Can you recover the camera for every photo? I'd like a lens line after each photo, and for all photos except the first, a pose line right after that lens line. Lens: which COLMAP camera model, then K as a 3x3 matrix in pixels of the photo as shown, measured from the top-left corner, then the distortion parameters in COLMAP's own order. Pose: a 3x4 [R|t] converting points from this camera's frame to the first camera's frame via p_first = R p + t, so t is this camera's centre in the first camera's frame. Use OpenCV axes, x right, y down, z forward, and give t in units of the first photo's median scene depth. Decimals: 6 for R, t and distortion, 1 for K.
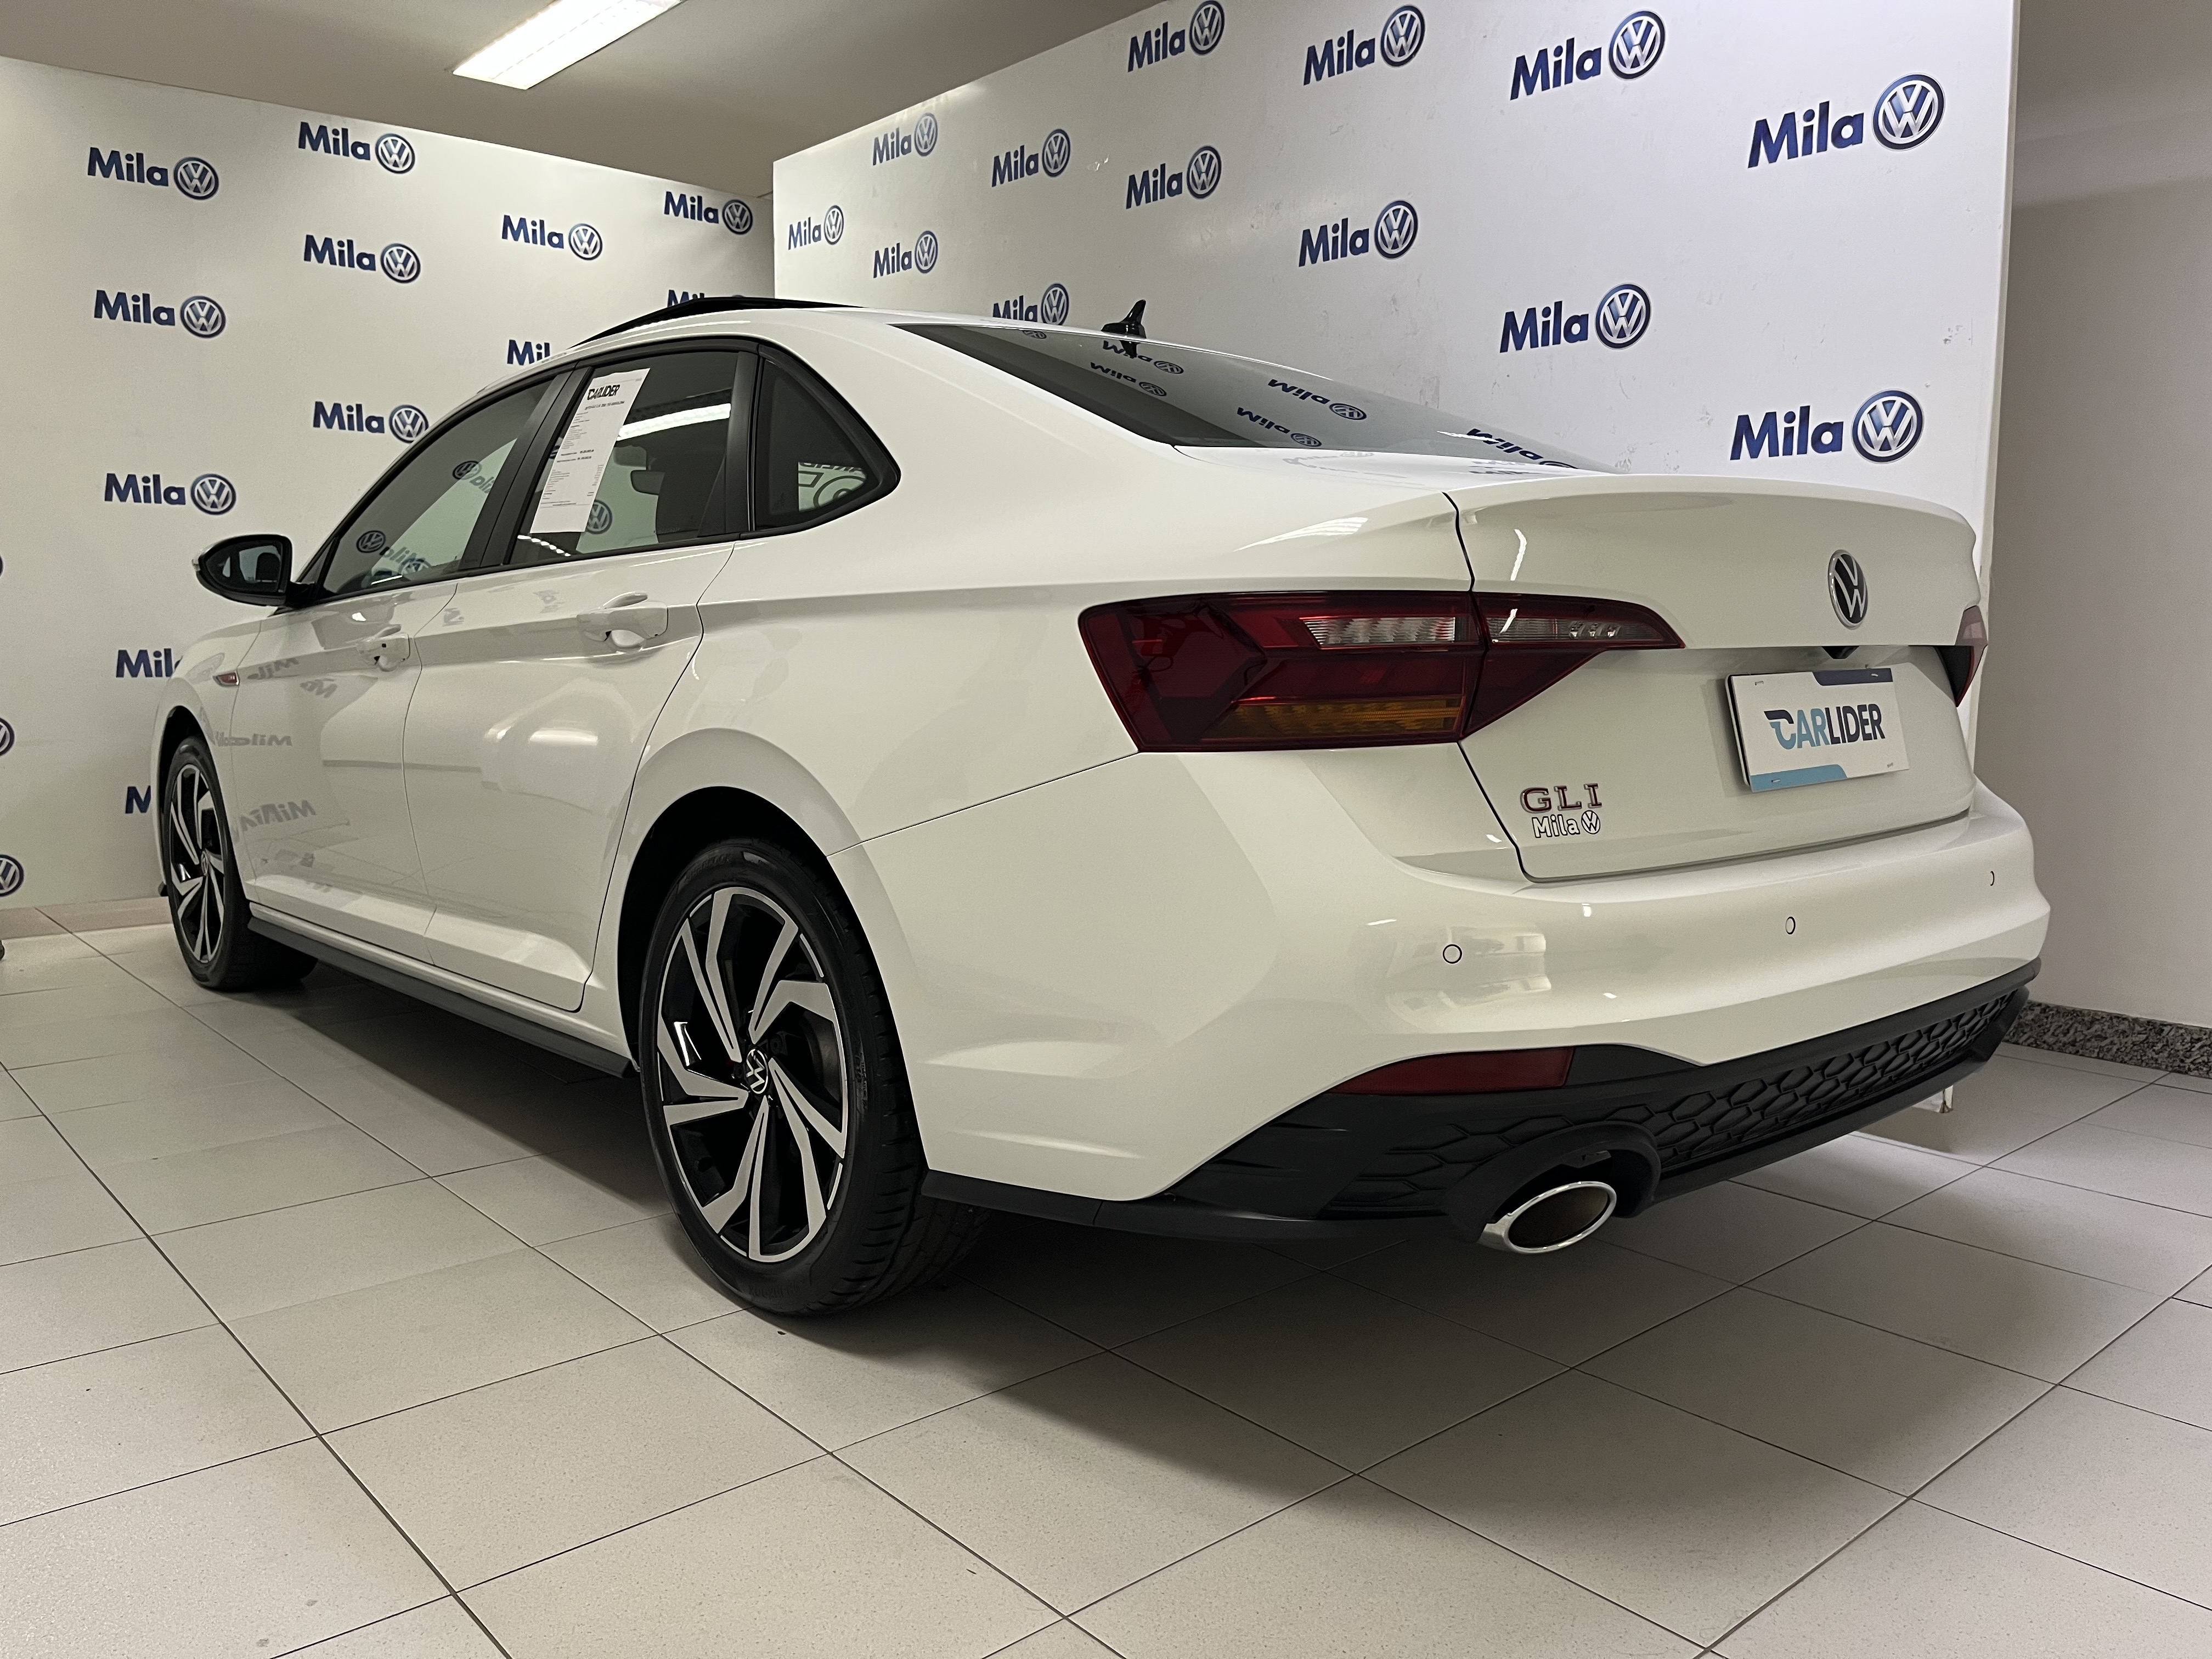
lens RADIAL K [[1592.6, 0, 1106.0], [0, 1592.6, 829.5], [0, 0, 1]] dist [0.081573, -0.103488]
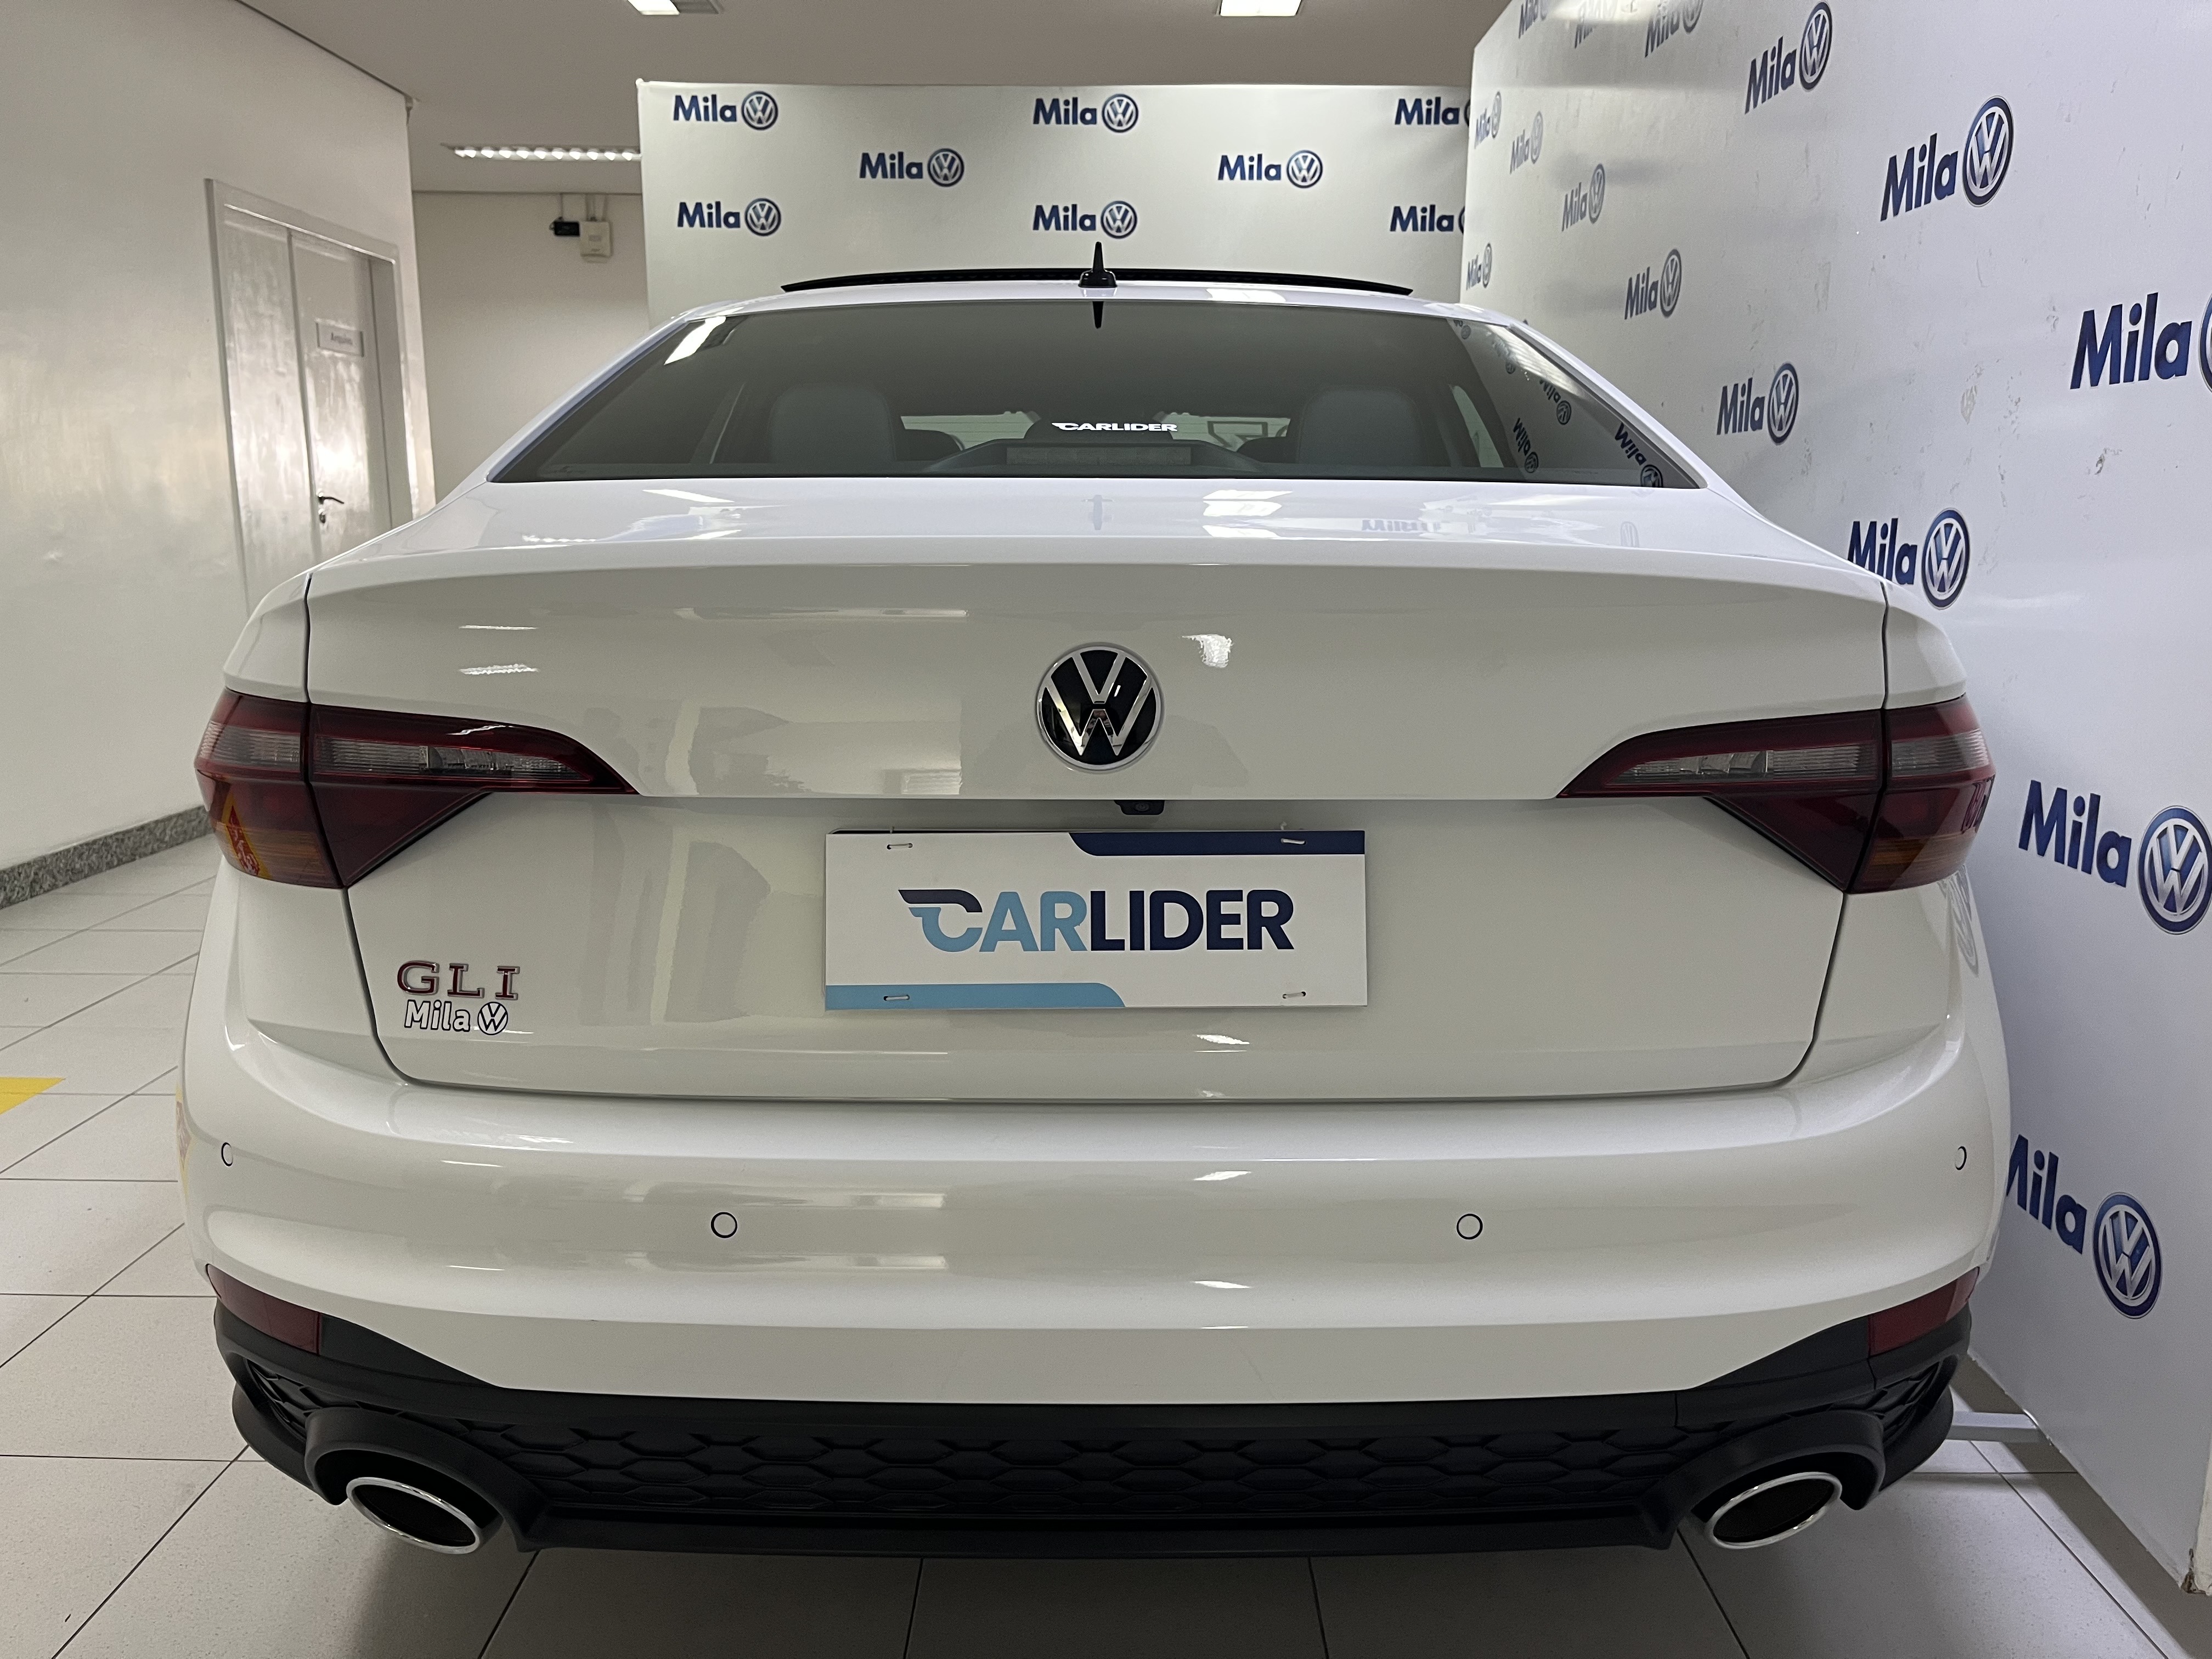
lens RADIAL K [[1592.6, 0, 1106.0], [0, 1592.6, 829.5], [0, 0, 1]] dist [0.081573, -0.103488]
pose [[0.766400, 0.124437, -0.630196, 0.972894], [-0.082963, 0.992015, 0.094987, -0.184329], [0.636984, -0.020515, 0.770604, 0.607199]]
